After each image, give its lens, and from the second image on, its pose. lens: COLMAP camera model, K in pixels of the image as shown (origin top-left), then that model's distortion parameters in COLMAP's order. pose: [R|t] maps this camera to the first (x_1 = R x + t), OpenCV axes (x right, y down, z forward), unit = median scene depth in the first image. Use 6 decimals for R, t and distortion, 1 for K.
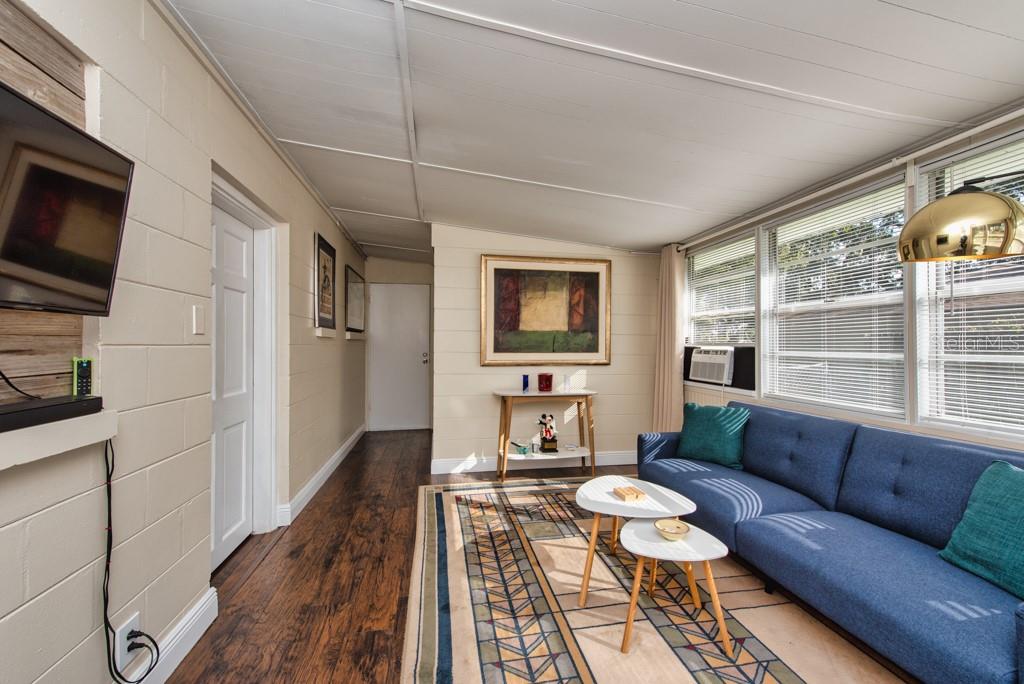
lens RADIAL K [[401.8, 0, 510.8], [0, 401.8, 342.6], [0, 0, 1]] dist [0.007292, -0.000338]
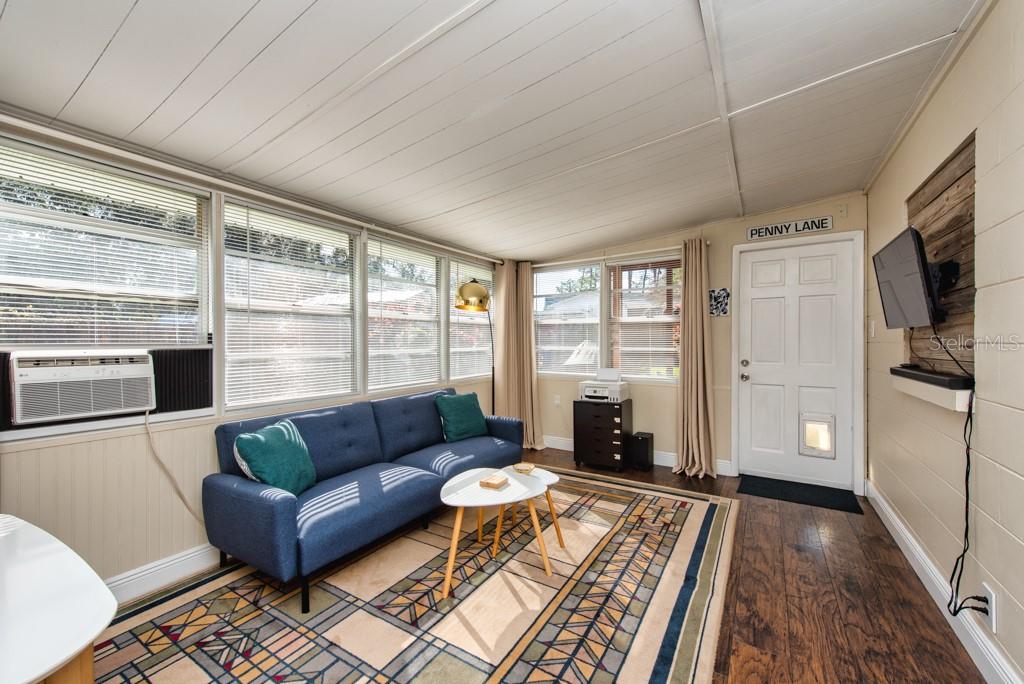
lens RADIAL K [[401.8, 0, 510.8], [0, 401.8, 342.6], [0, 0, 1]] dist [0.007292, -0.000338]
pose [[-0.732727, 0.003919, 0.680511, -0.469582], [0.000810, 0.999988, -0.004887, 0.005080], [-0.680522, -0.003029, -0.732721, 1.731062]]
